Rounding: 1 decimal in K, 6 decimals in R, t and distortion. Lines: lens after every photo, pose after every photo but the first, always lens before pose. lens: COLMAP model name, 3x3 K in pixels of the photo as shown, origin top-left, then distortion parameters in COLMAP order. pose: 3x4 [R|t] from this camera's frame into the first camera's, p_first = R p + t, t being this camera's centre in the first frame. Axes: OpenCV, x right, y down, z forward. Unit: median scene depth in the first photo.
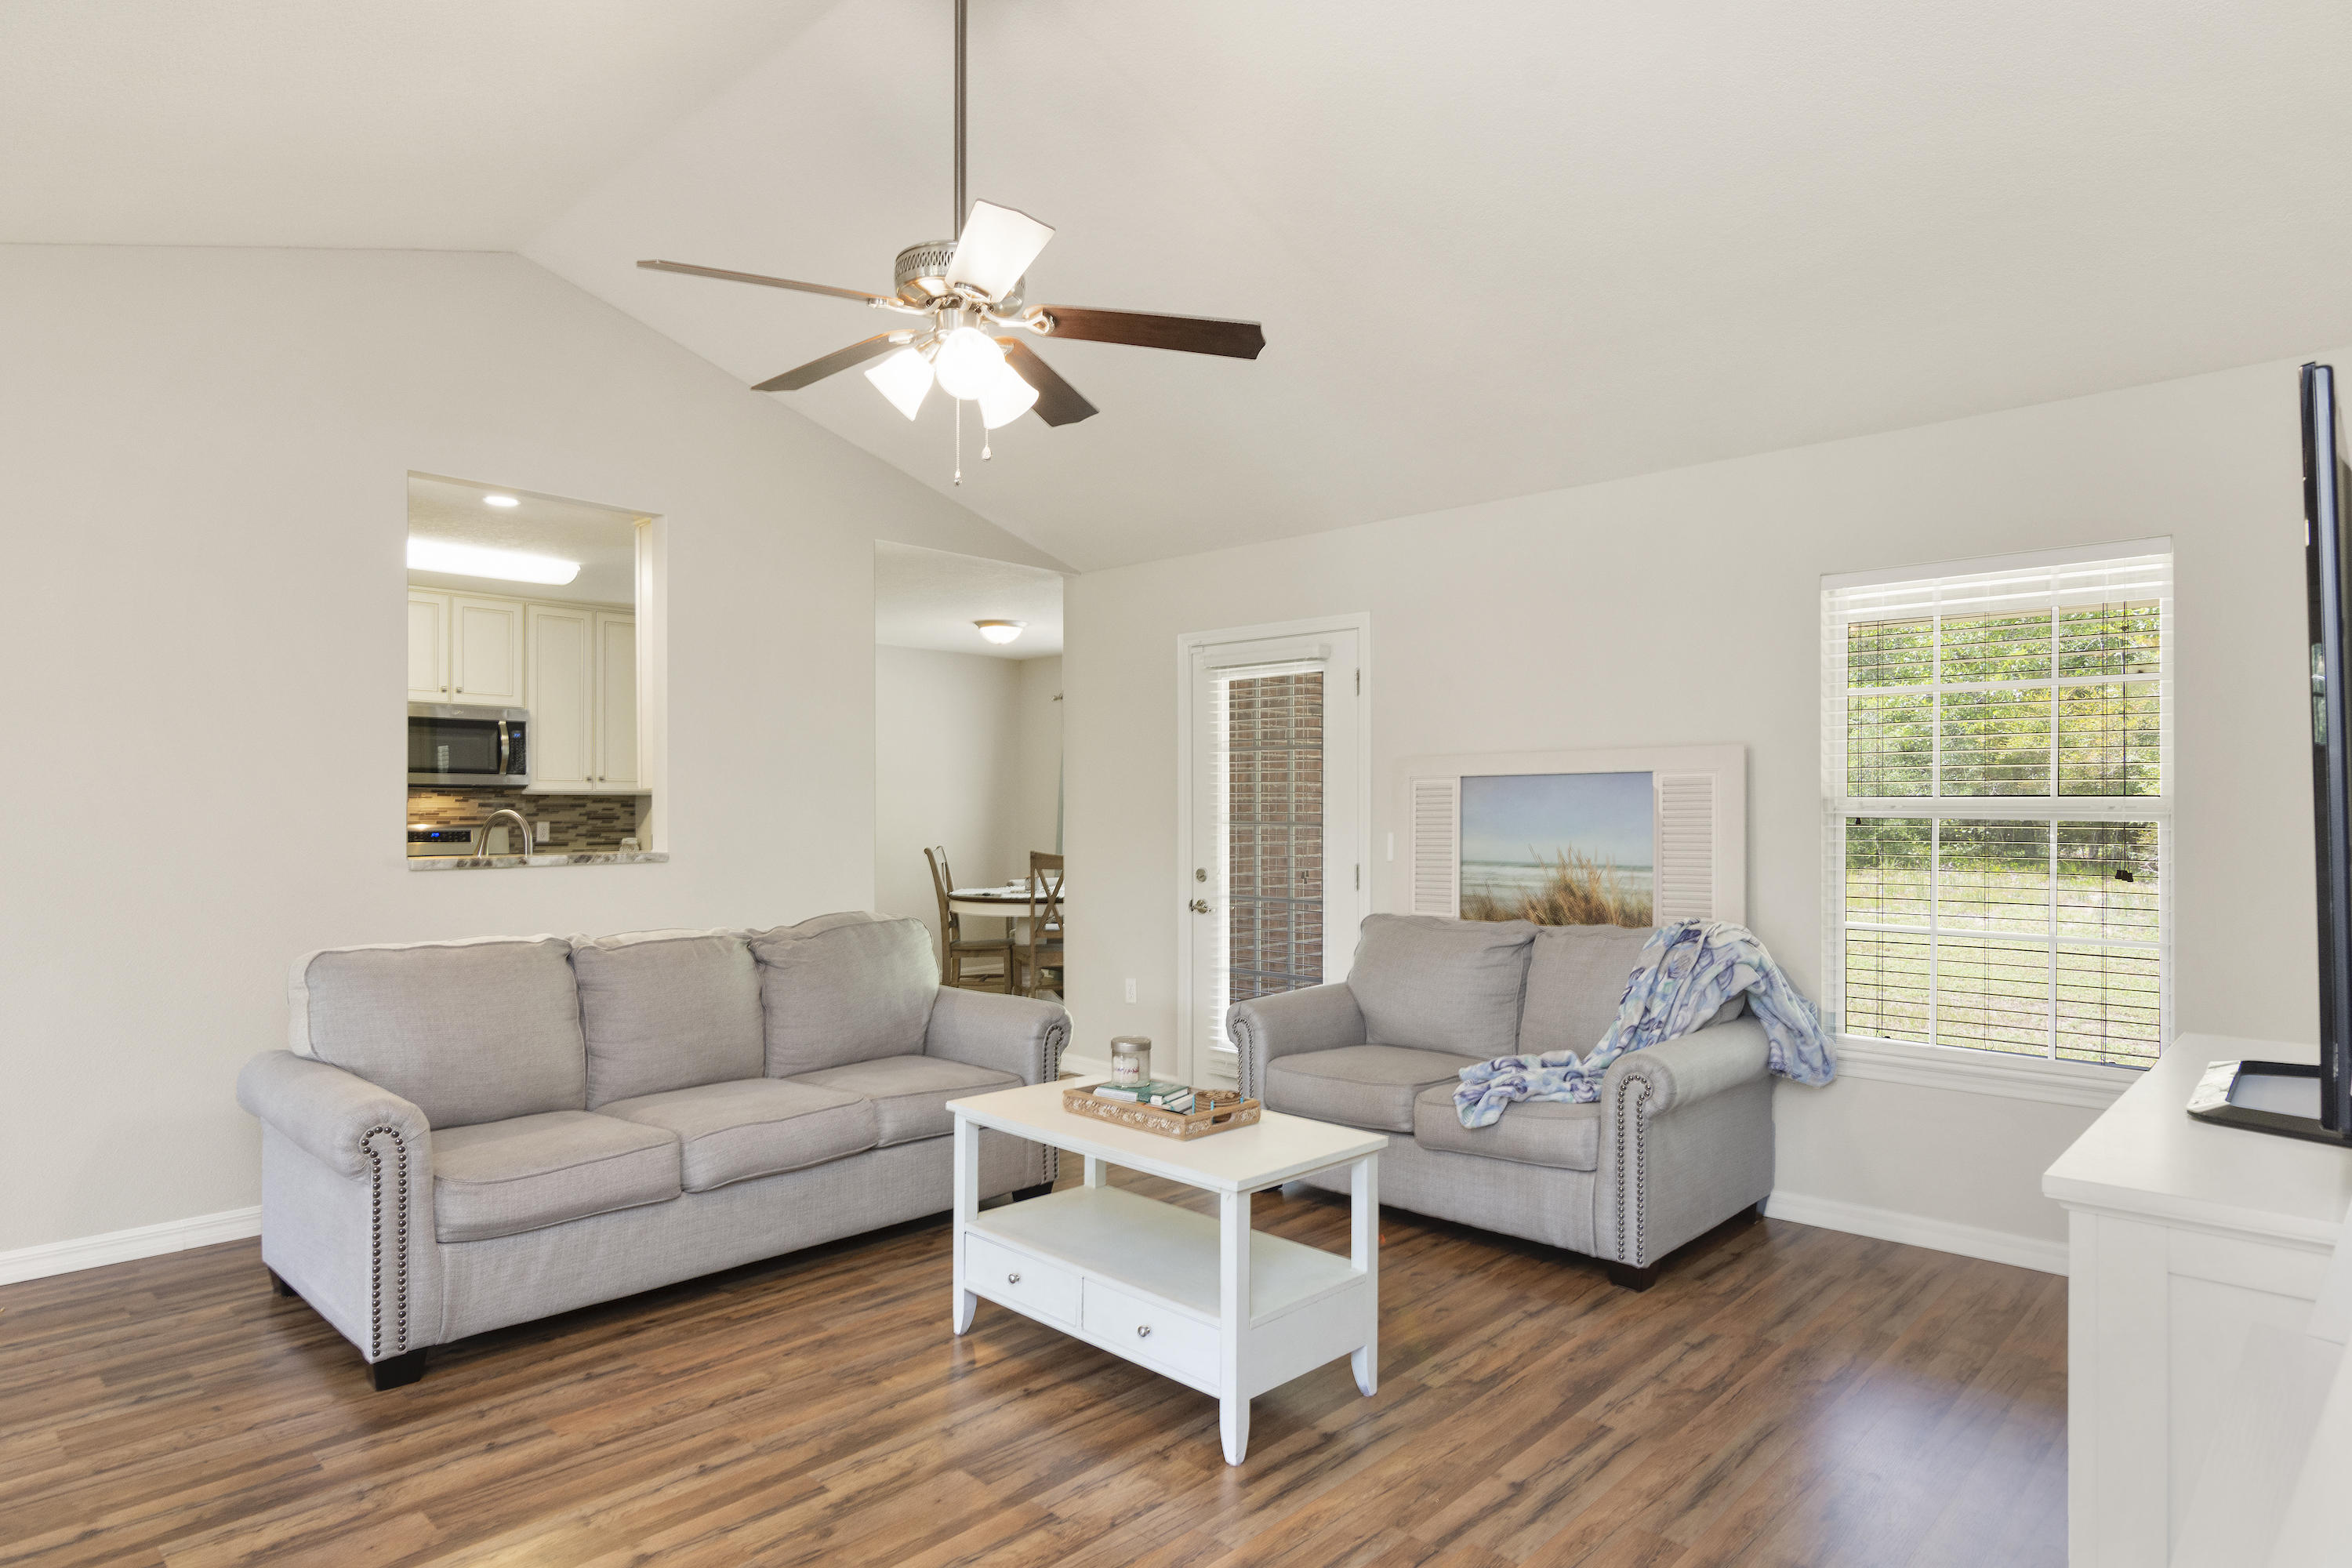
lens RADIAL K [[1291.7, 0, 1082.6], [0, 1291.7, 811.3], [0, 0, 1]] dist [0.001181, -0.001014]
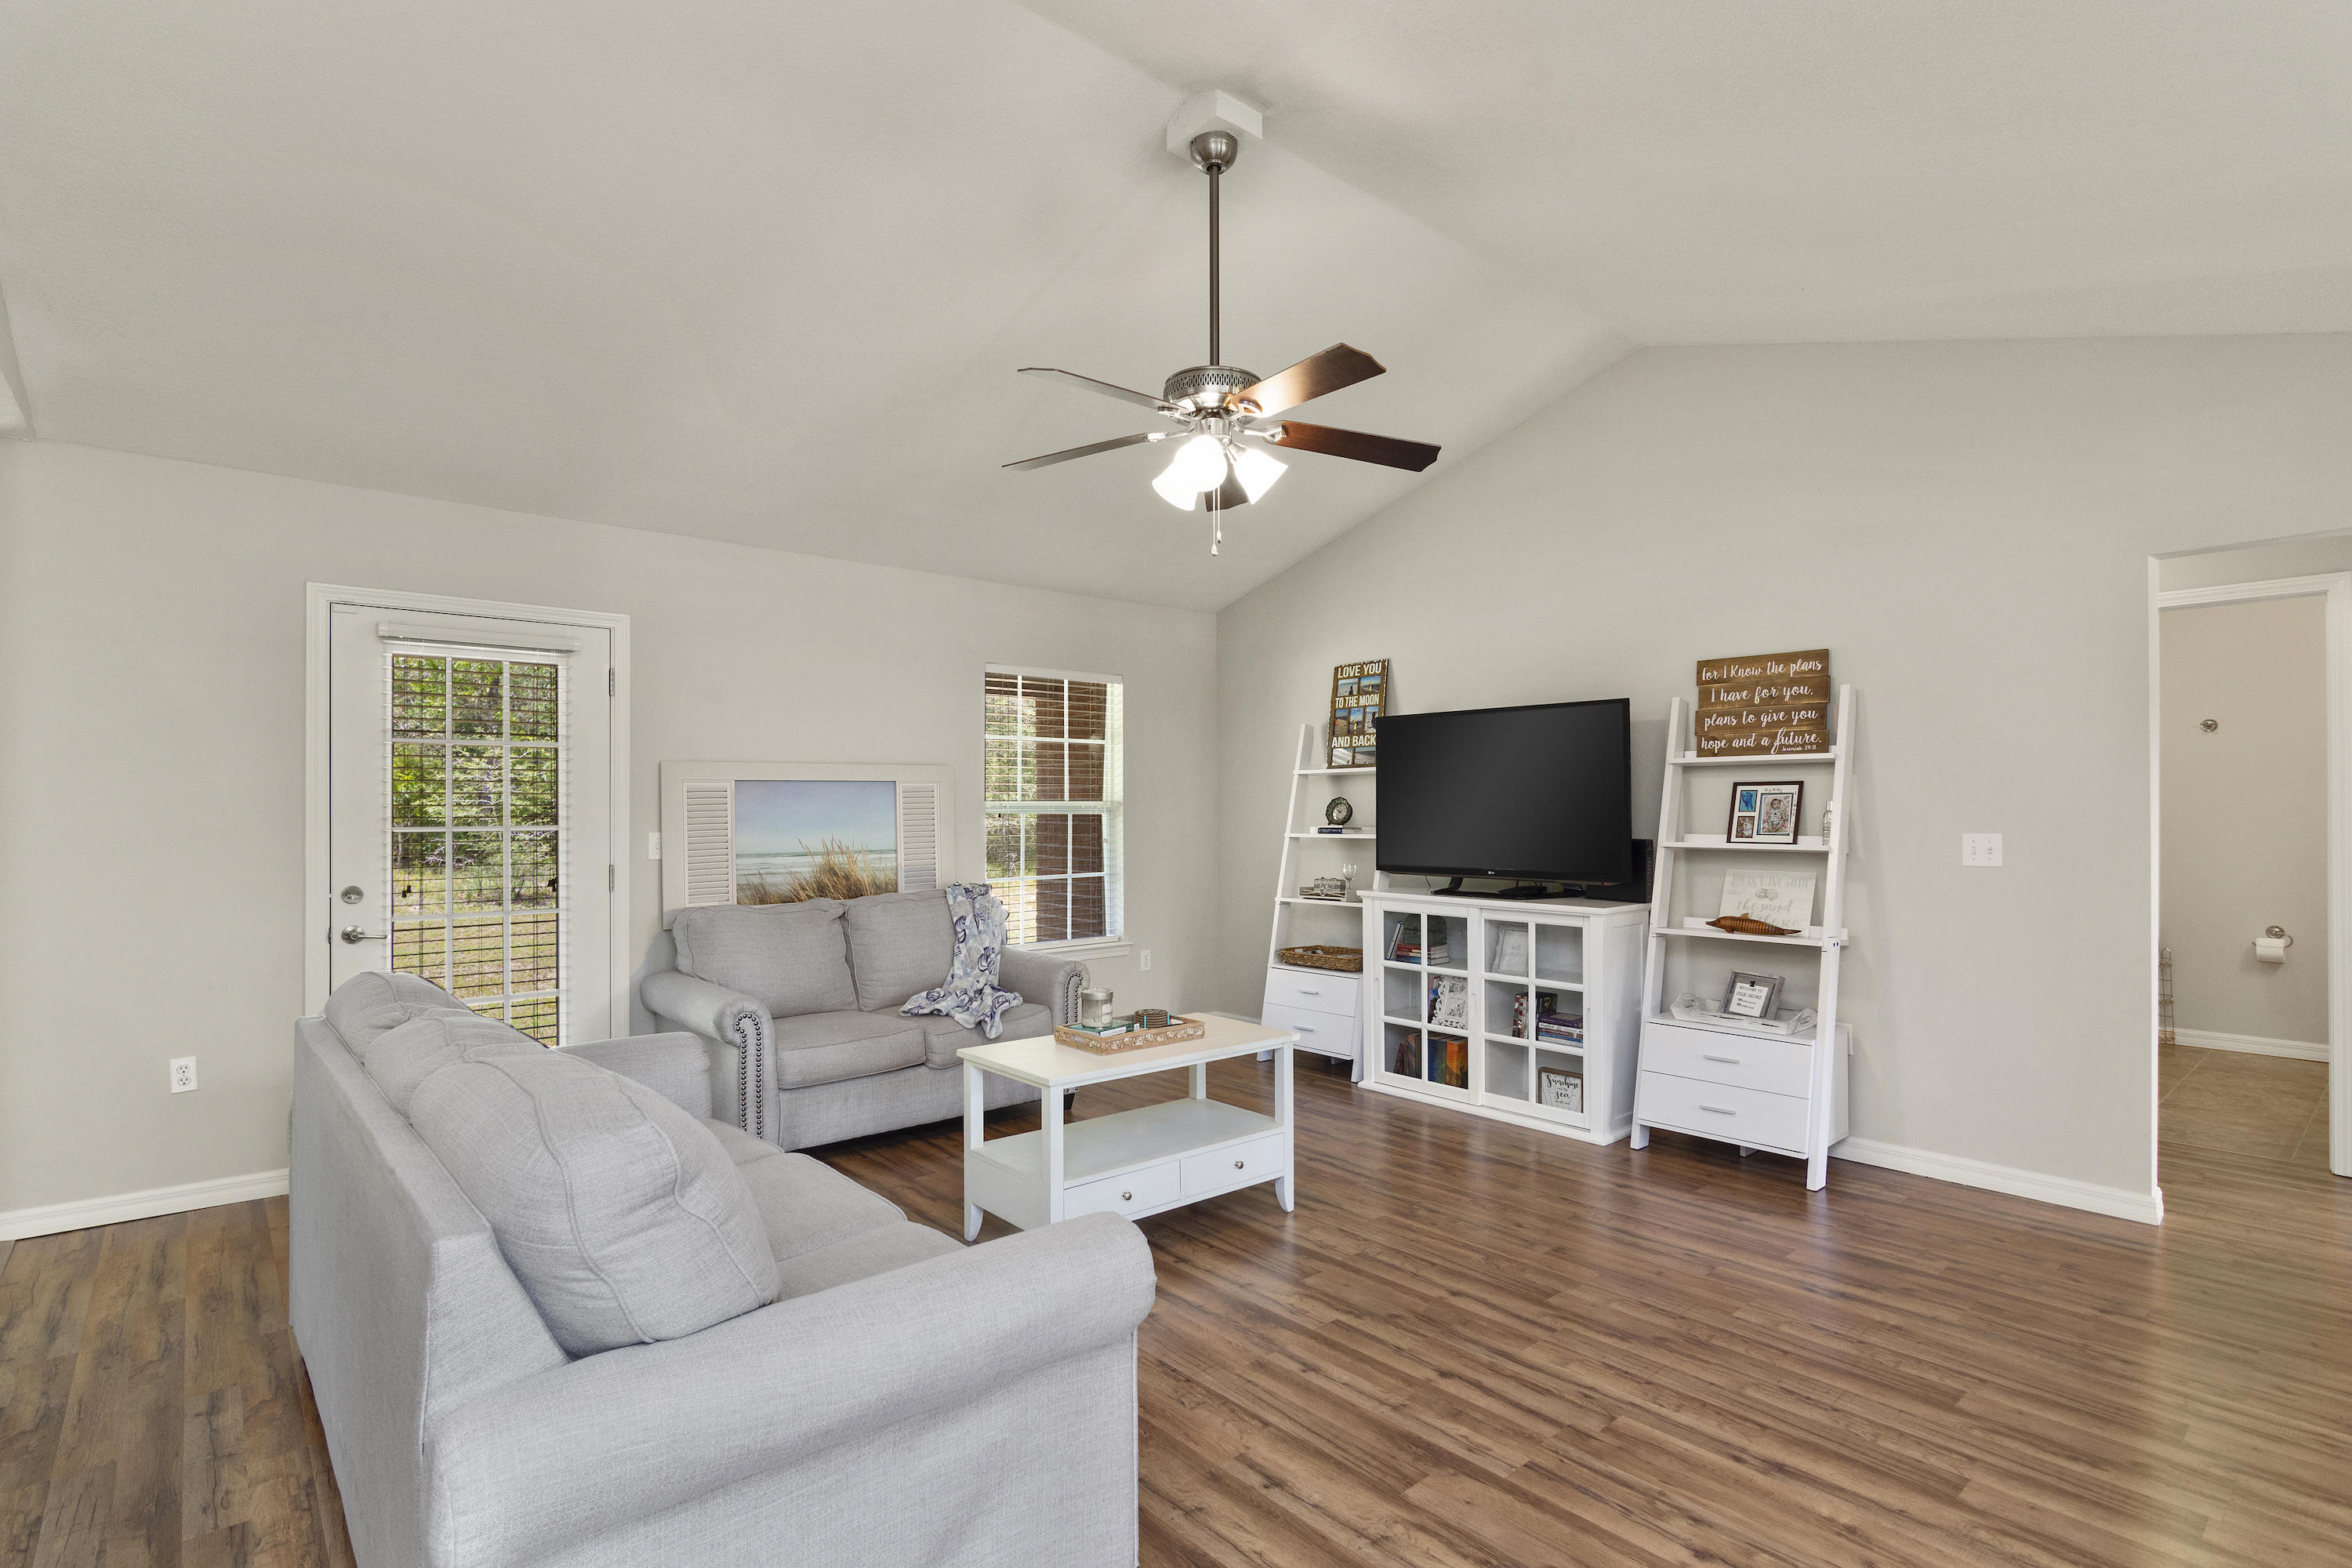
lens RADIAL K [[1153.9, 0, 1181.8], [0, 1153.9, 811.9], [0, 0, 1]] dist [0.002666, 0.000441]
pose [[0.068541, -0.006944, 0.997624, -0.774262], [0.005940, 0.999961, 0.006552, -0.004293], [-0.997631, 0.005477, 0.068579, 0.597350]]
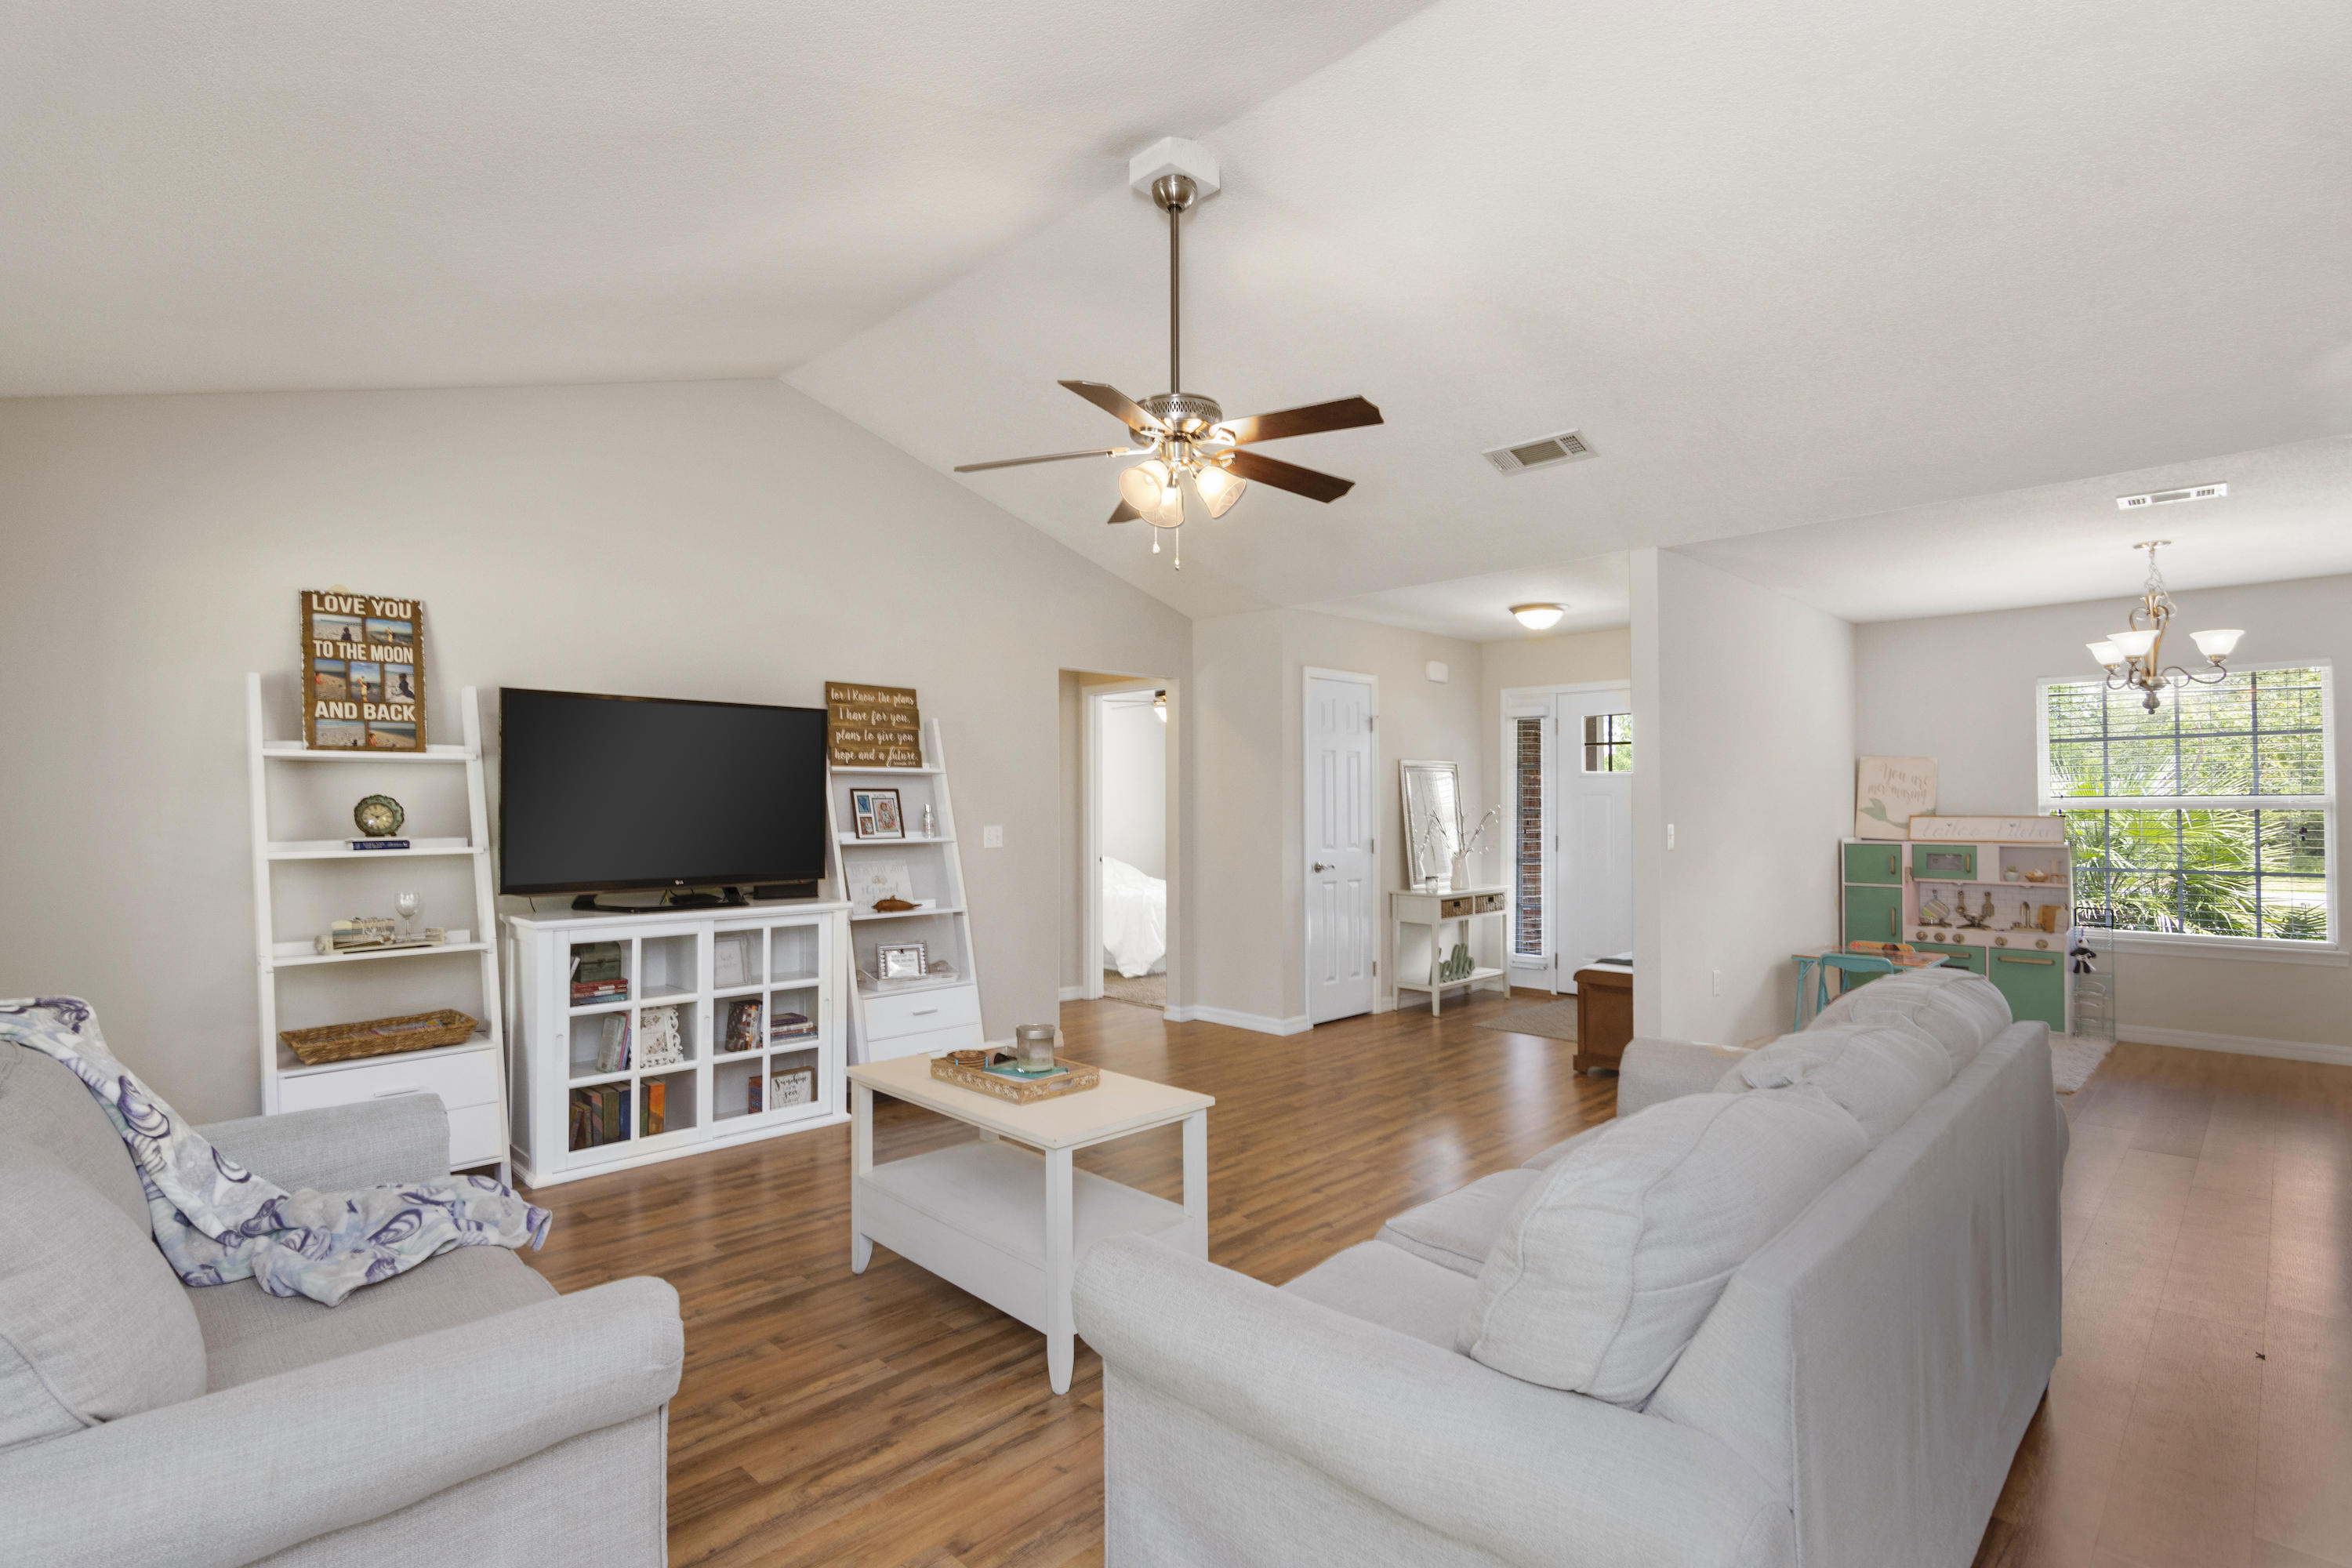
lens RADIAL K [[1169.8, 0, 1141.0], [0, 1169.8, 800.1], [0, 0, 1]] dist [-0.000762, -0.000062]
pose [[-0.999958, 0.000650, -0.009132, -0.030064], [0.000686, 0.999992, -0.003960, -0.003420], [0.009129, -0.003966, -0.999950, 1.394548]]
